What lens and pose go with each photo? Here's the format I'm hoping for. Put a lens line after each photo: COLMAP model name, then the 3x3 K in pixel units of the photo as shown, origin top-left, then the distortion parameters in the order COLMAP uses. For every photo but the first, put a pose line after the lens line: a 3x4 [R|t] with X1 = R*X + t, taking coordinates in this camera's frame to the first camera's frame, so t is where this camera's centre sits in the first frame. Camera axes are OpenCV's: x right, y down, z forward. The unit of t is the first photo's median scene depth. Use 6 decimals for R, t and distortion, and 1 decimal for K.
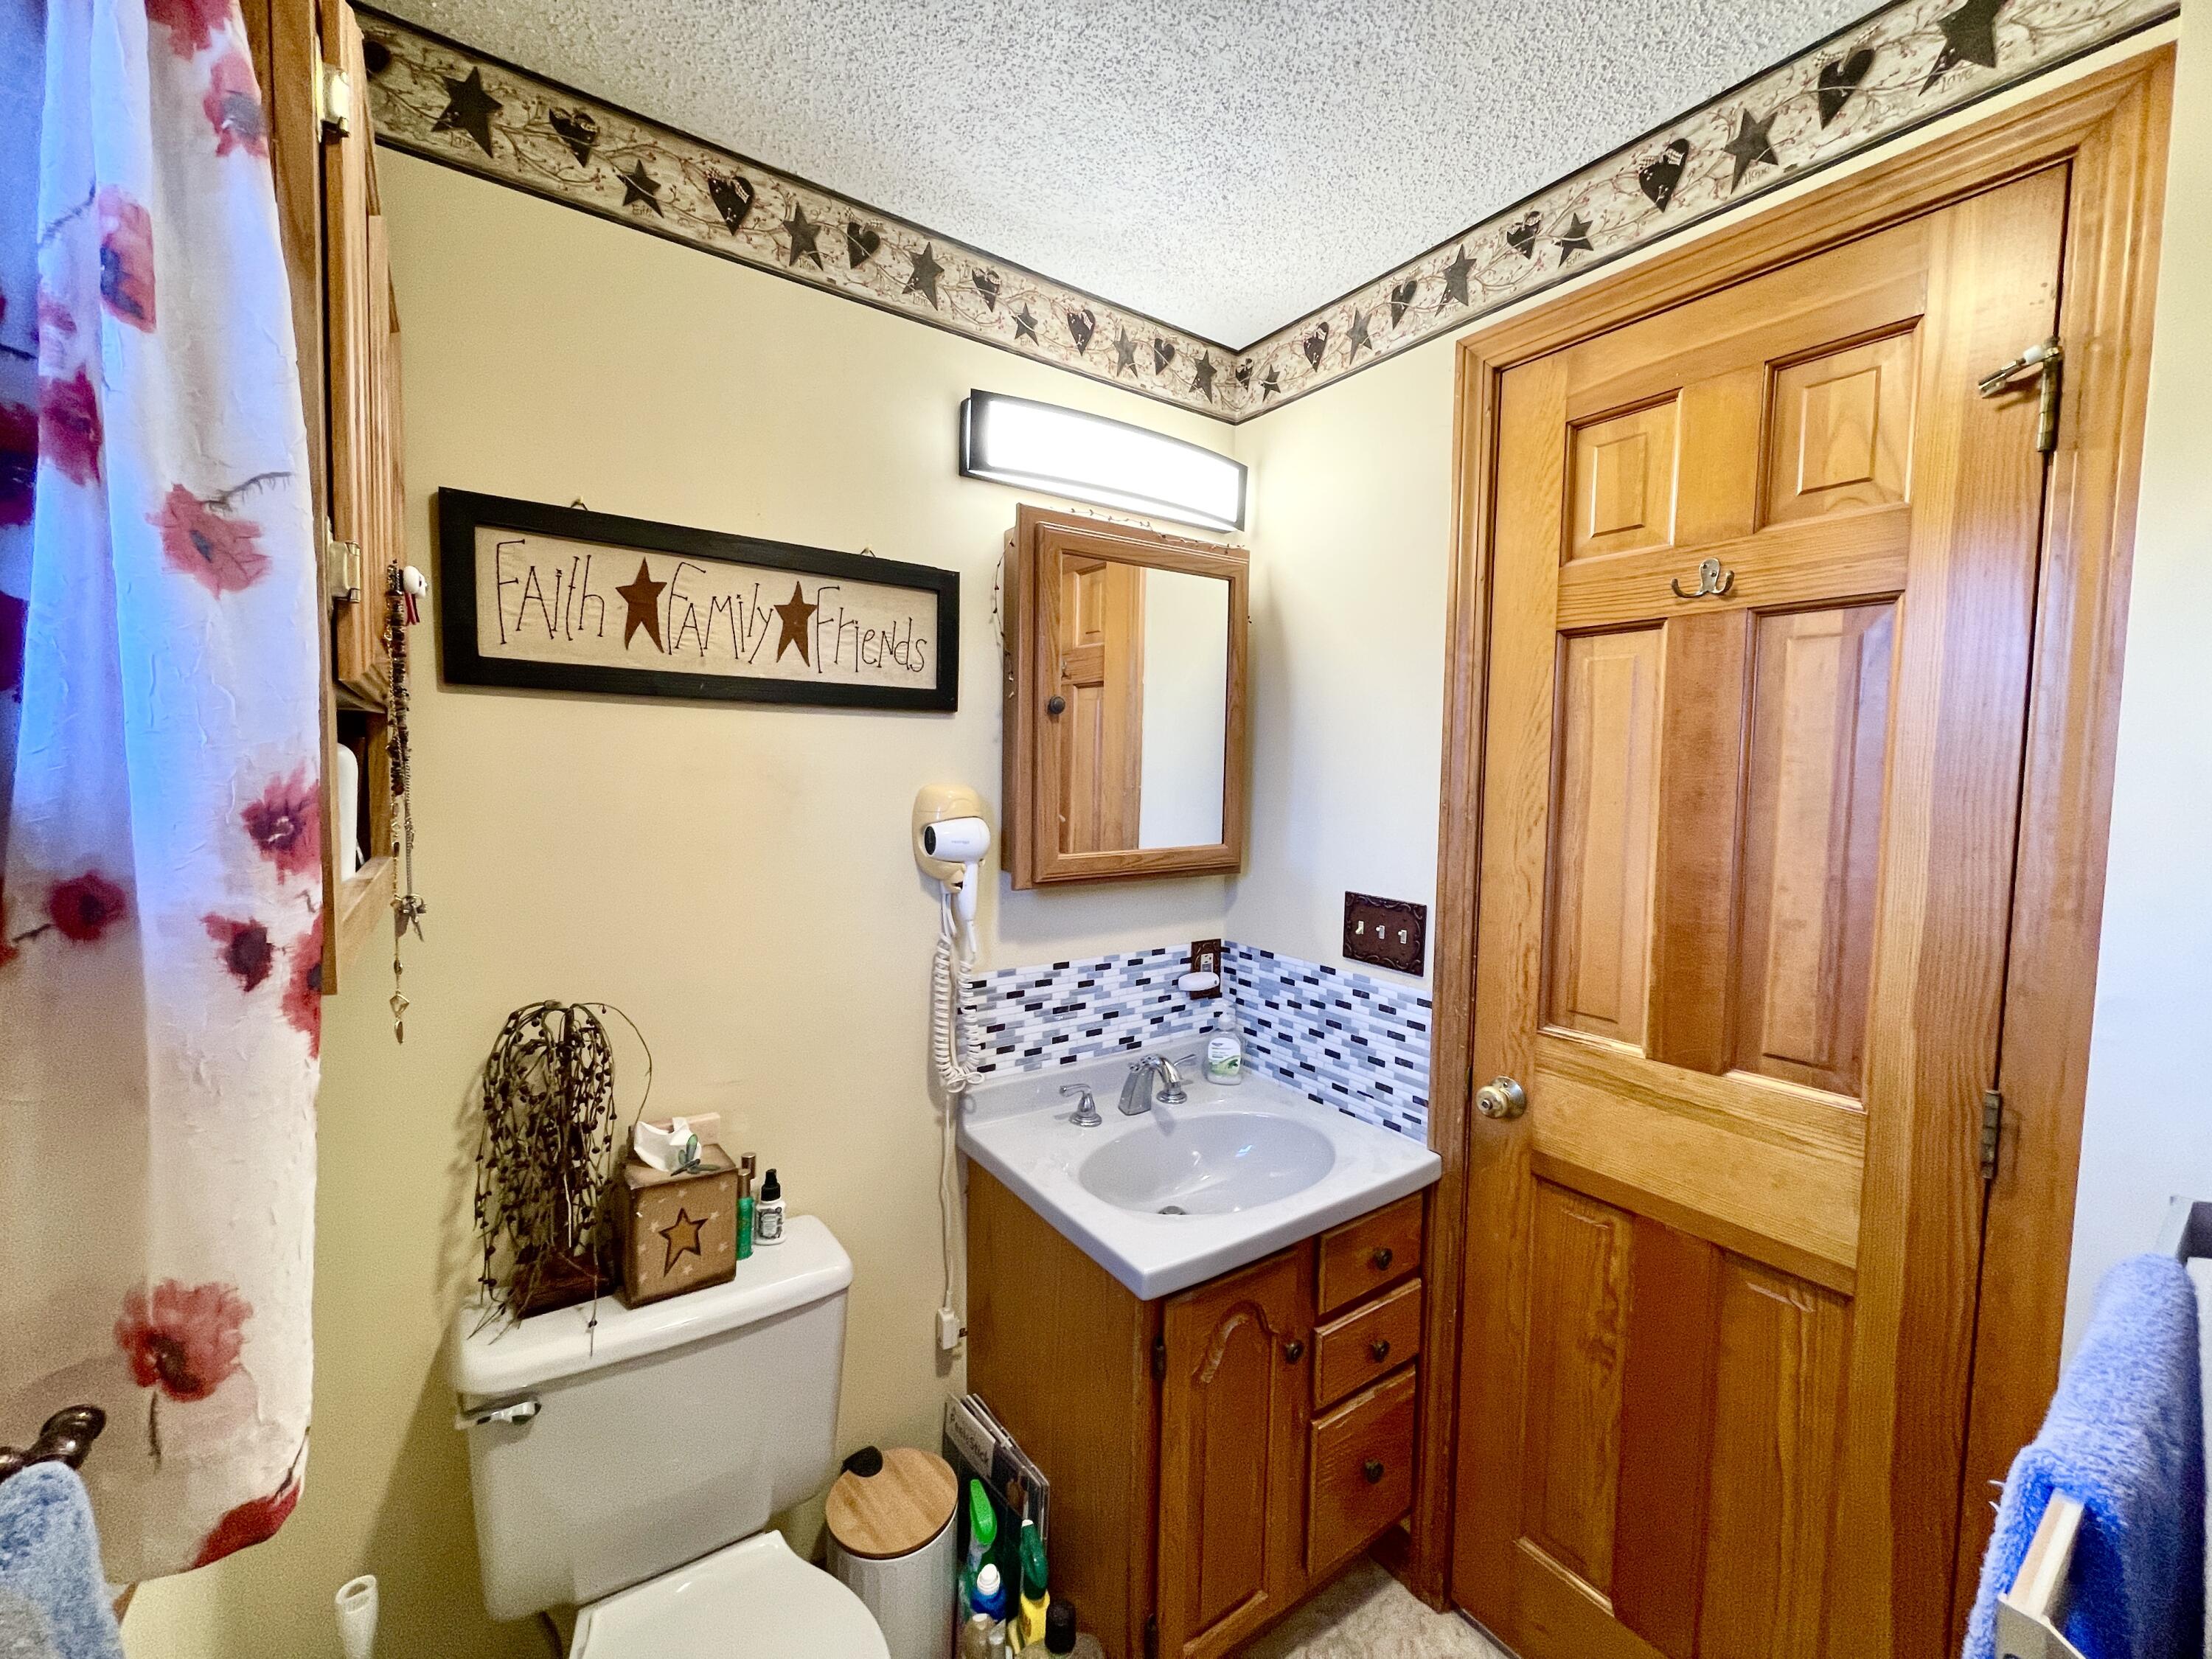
lens RADIAL K [[895.3, 0, 1091.8], [0, 895.3, 820.3], [0, 0, 1]] dist [-0.000018, -0.000578]
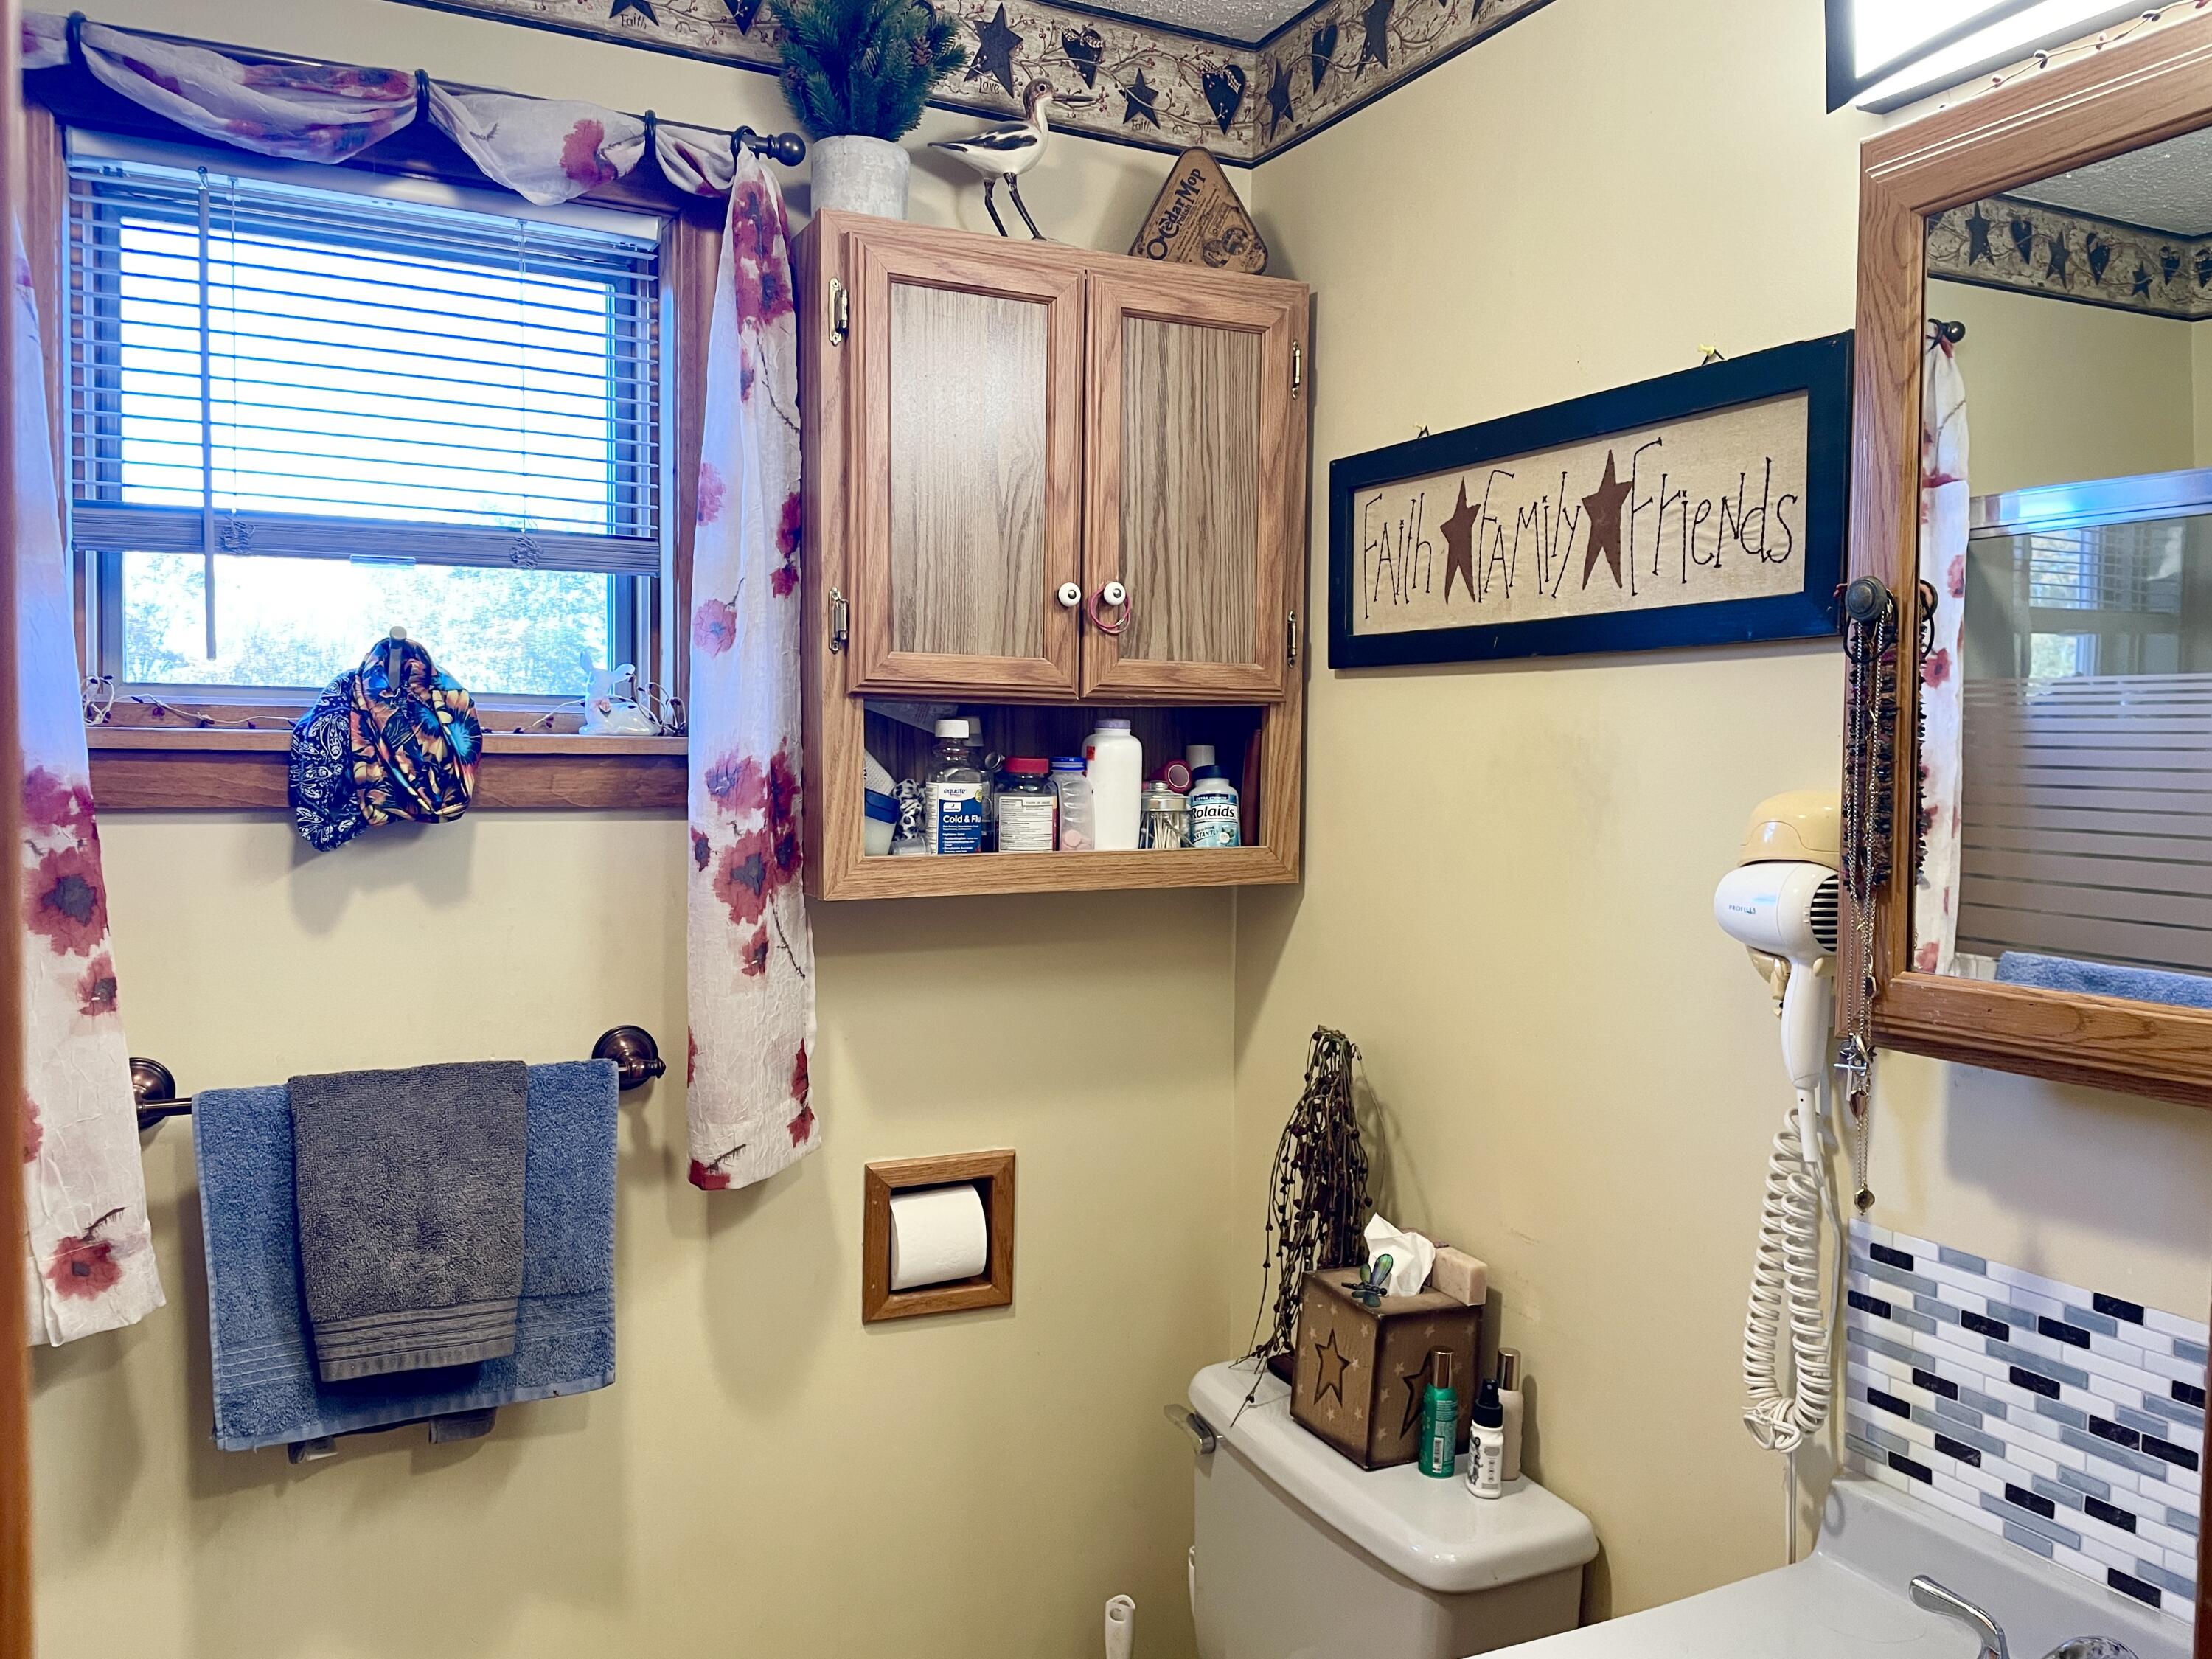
lens RADIAL K [[1705.6, 0, 1098.9], [0, 1705.6, 829.9], [0, 0, 1]] dist [0.011144, -0.004081]
pose [[-0.158899, 0.026172, -0.986948, 0.844899], [-0.071425, 0.996725, 0.037931, -0.029885], [0.984708, 0.076520, -0.156509, 0.836418]]
